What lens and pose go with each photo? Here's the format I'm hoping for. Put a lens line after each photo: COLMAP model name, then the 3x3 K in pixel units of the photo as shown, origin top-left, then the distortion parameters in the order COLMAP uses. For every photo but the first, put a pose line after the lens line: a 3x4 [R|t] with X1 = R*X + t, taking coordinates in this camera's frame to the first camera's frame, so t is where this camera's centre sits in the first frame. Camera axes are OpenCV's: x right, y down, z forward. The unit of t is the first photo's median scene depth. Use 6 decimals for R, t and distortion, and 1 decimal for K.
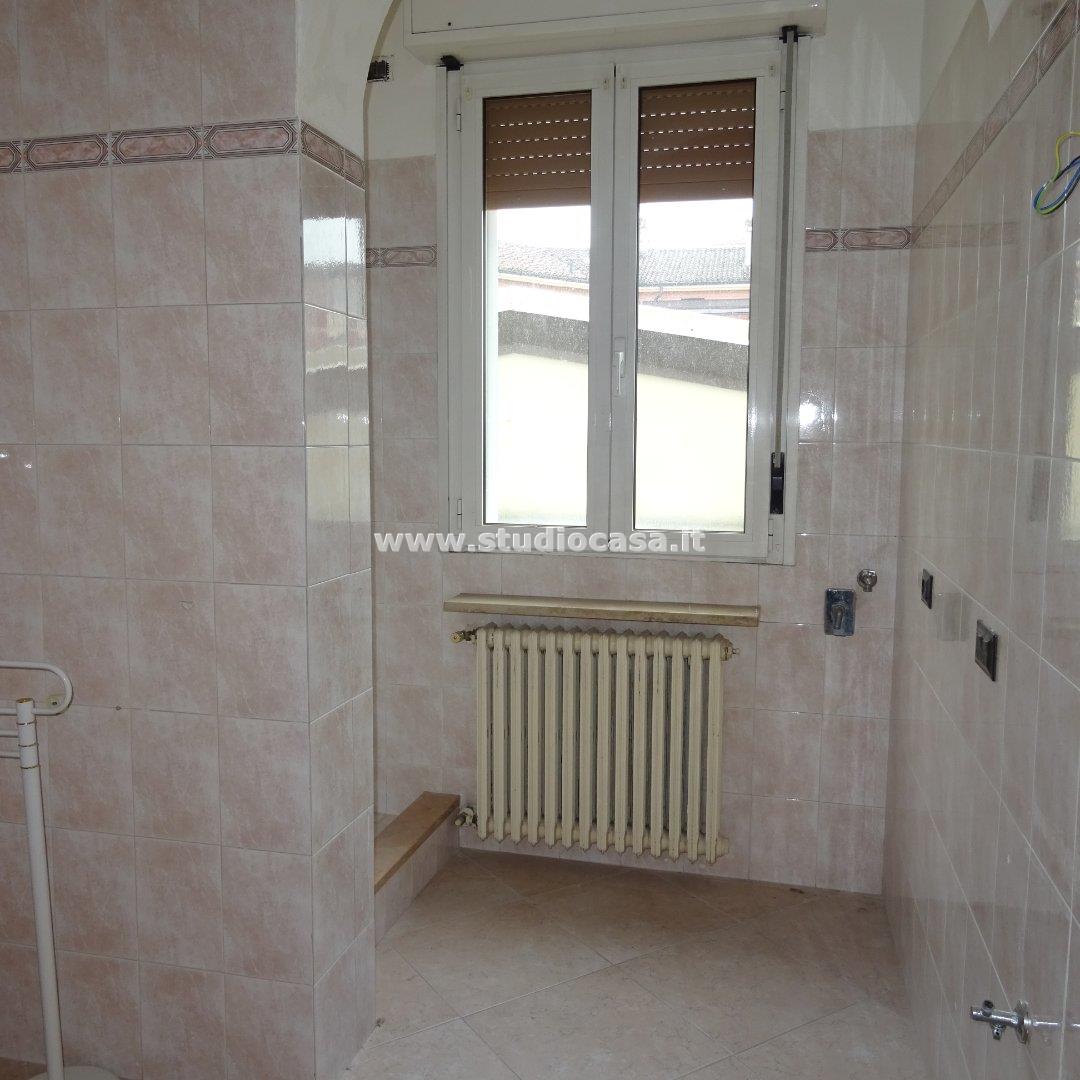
lens RADIAL K [[1033.3, 0, 540.0], [0, 1033.3, 540.0], [0, 0, 1]] dist [-0.005910, 0.006640]
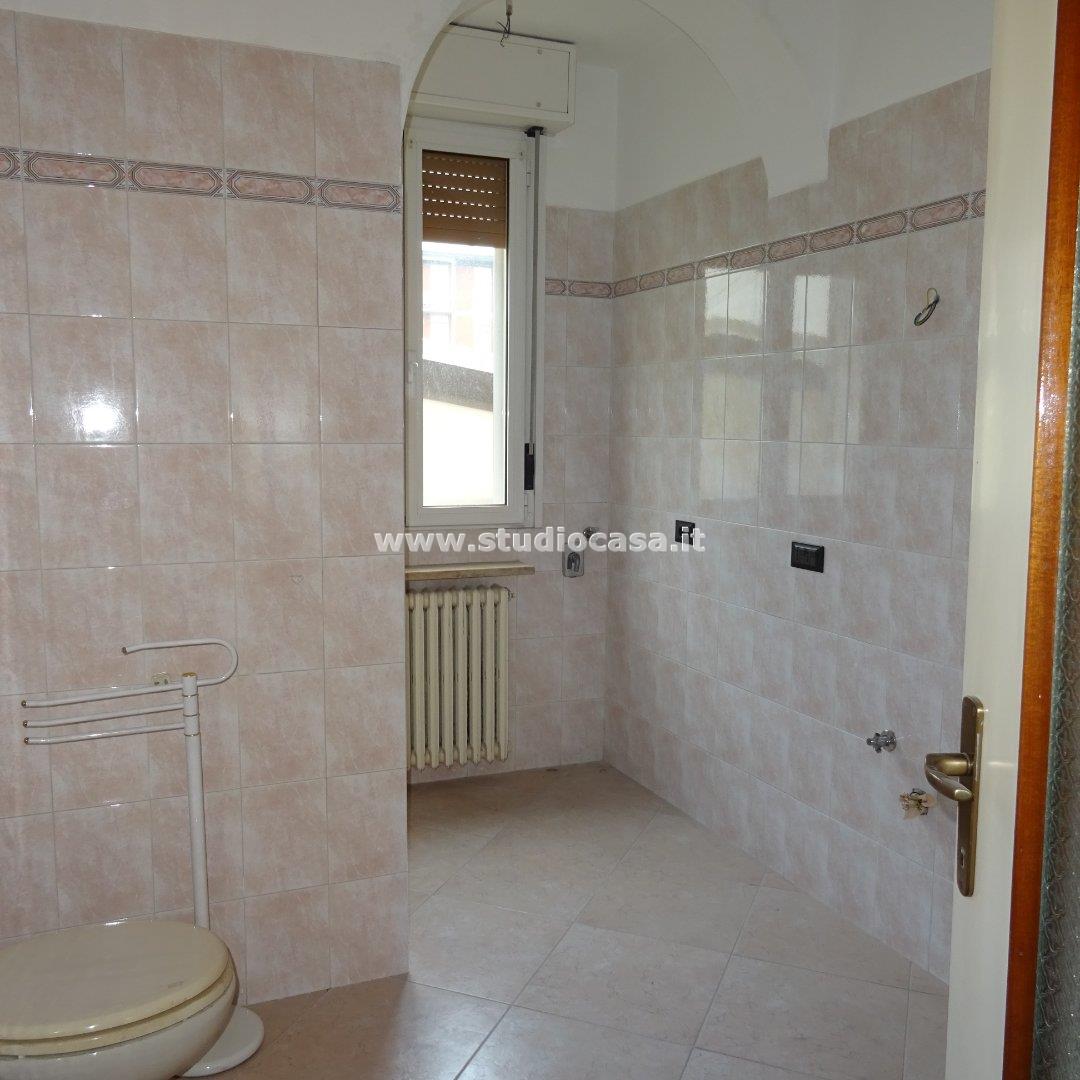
lens RADIAL K [[1033.3, 0, 540.0], [0, 1033.3, 540.0], [0, 0, 1]] dist [-0.005910, 0.006640]
pose [[0.804121, -0.065481, 0.590849, -0.797980], [0.058452, 0.997808, 0.031032, -0.001536], [-0.591585, 0.009582, 0.806185, -0.113524]]
